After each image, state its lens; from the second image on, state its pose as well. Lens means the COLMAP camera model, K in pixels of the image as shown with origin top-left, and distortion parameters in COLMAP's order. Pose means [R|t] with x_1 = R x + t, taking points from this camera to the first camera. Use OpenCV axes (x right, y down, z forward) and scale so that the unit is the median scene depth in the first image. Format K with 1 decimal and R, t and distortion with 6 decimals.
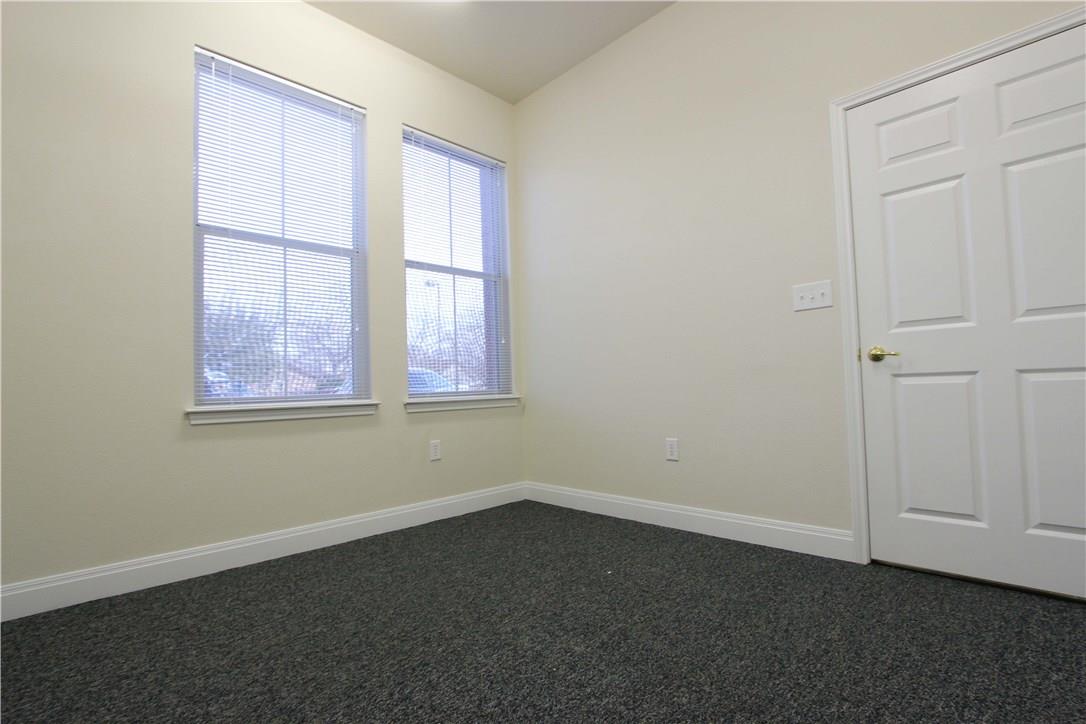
lens RADIAL K [[499.1, 0, 546.9], [0, 499.1, 369.2], [0, 0, 1]] dist [-0.016805, 0.000161]
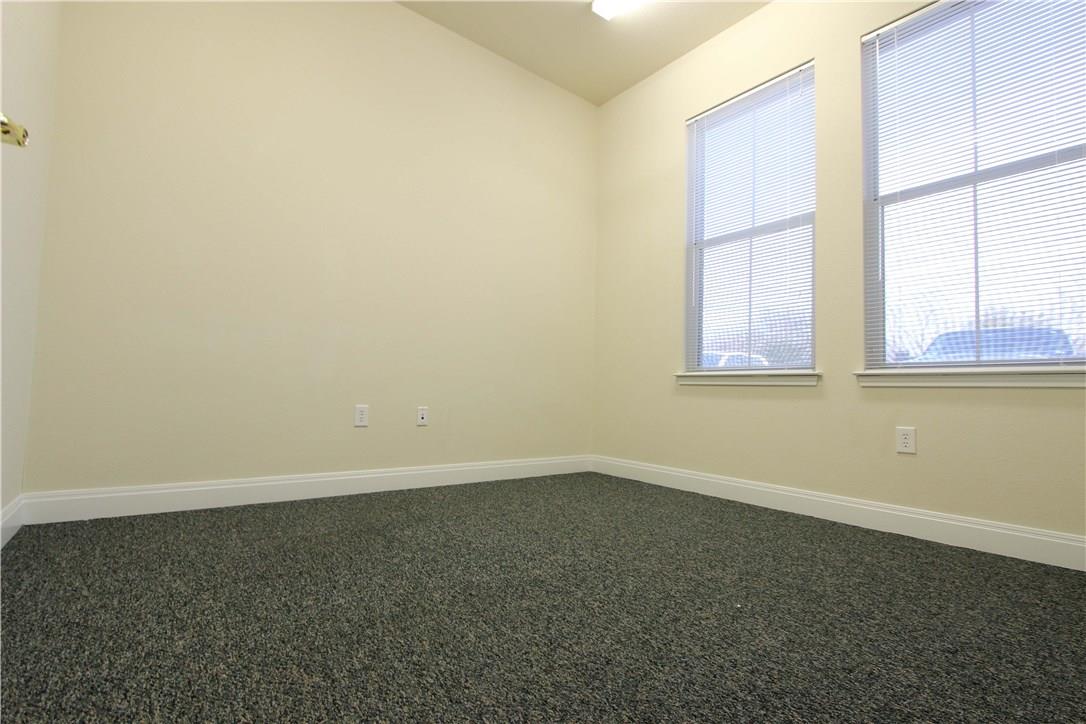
lens RADIAL K [[499.1, 0, 546.9], [0, 499.1, 369.2], [0, 0, 1]] dist [-0.016805, 0.000161]
pose [[-0.112989, -0.018361, -0.993427, 0.817308], [0.011505, 0.999738, -0.019786, 0.096065], [0.993530, -0.013665, -0.112748, 0.808697]]
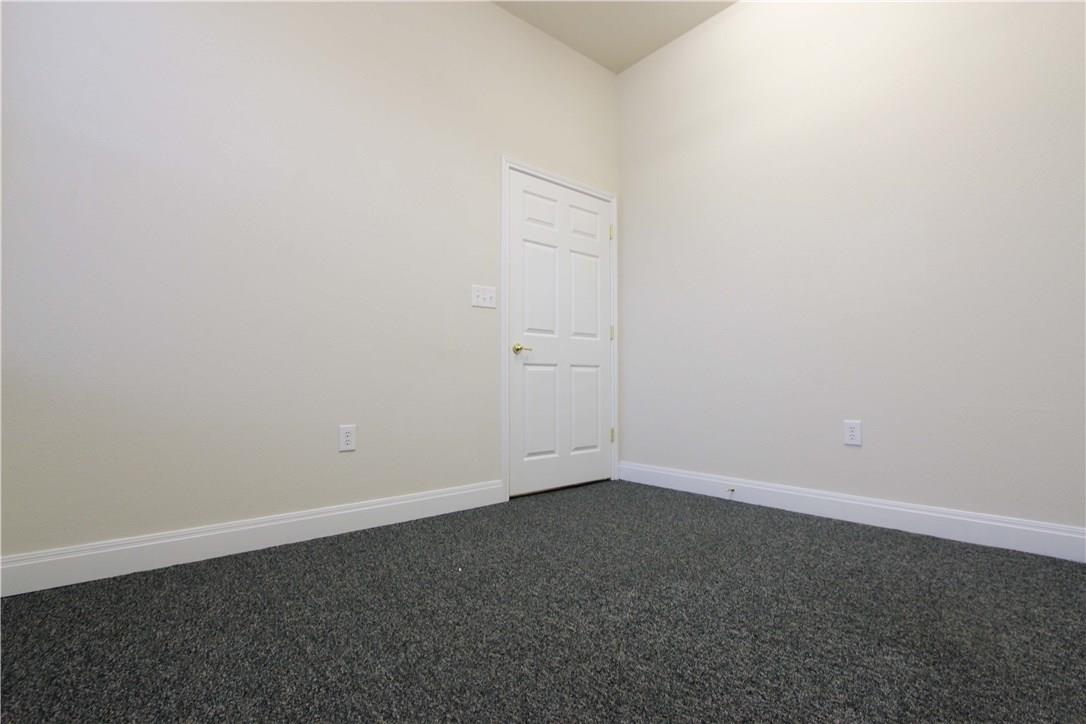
lens RADIAL K [[499.1, 0, 546.9], [0, 499.1, 369.2], [0, 0, 1]] dist [-0.016805, 0.000161]
pose [[0.070574, 0.063697, 0.995471, -0.726132], [-0.034734, 0.997511, -0.061365, 0.110255], [-0.996902, -0.030246, 0.072611, 0.787130]]
